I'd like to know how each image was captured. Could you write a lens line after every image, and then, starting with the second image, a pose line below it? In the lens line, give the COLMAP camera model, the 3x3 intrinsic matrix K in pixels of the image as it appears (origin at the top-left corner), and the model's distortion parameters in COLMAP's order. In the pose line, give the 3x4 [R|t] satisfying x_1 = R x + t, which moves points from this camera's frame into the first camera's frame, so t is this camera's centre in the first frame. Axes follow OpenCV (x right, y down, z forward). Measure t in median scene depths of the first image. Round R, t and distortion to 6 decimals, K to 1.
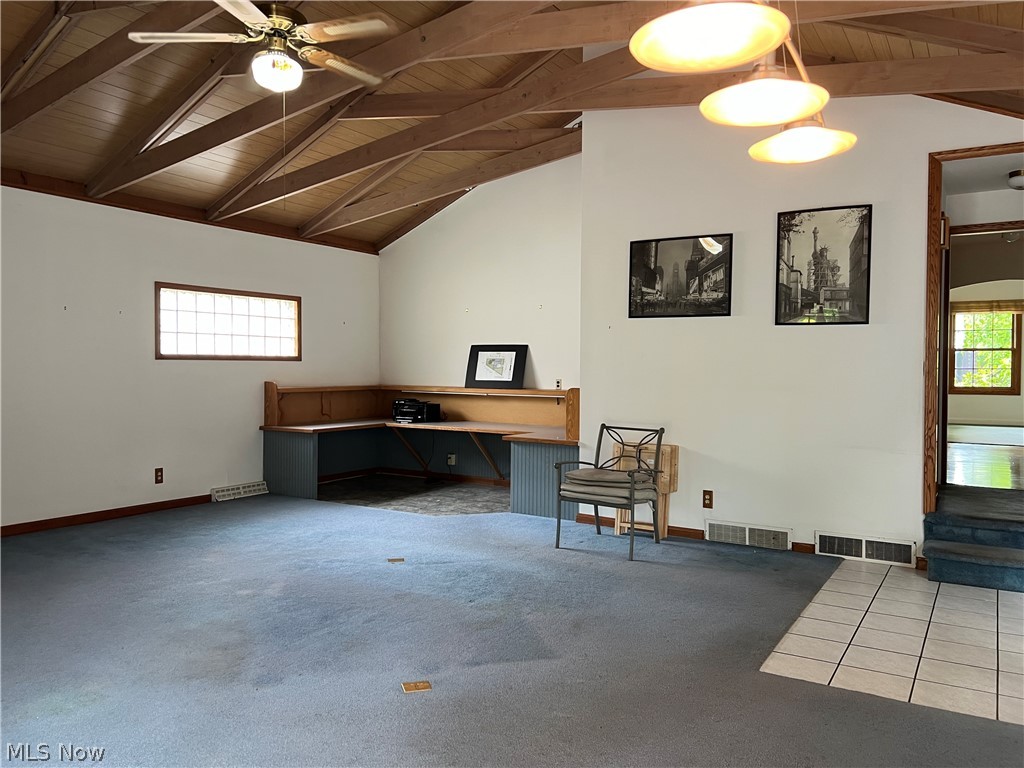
lens RADIAL K [[747.7, 0, 512.0], [0, 747.7, 384.0], [0, 0, 1]] dist [0.001096, 0.000901]
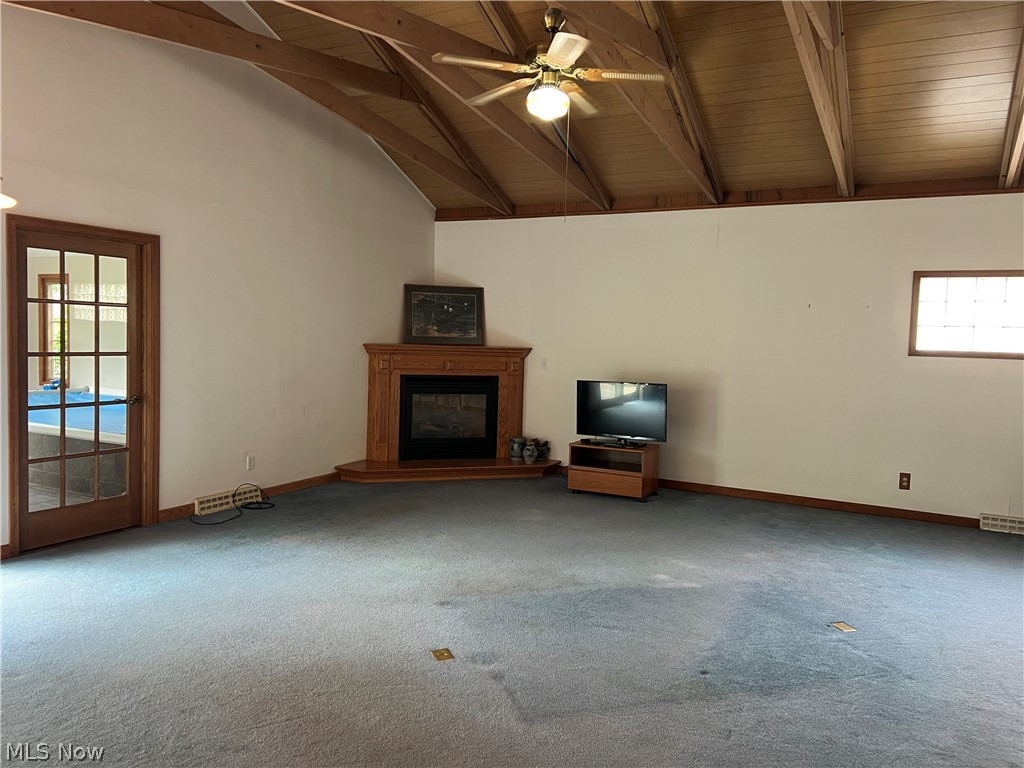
lens RADIAL K [[747.7, 0, 512.0], [0, 747.7, 384.0], [0, 0, 1]] dist [0.001096, 0.000901]
pose [[0.051671, 0.056989, -0.997037, 0.420636], [-0.051459, 0.997196, 0.054331, -0.022996], [0.997337, 0.048500, 0.054459, 0.459691]]
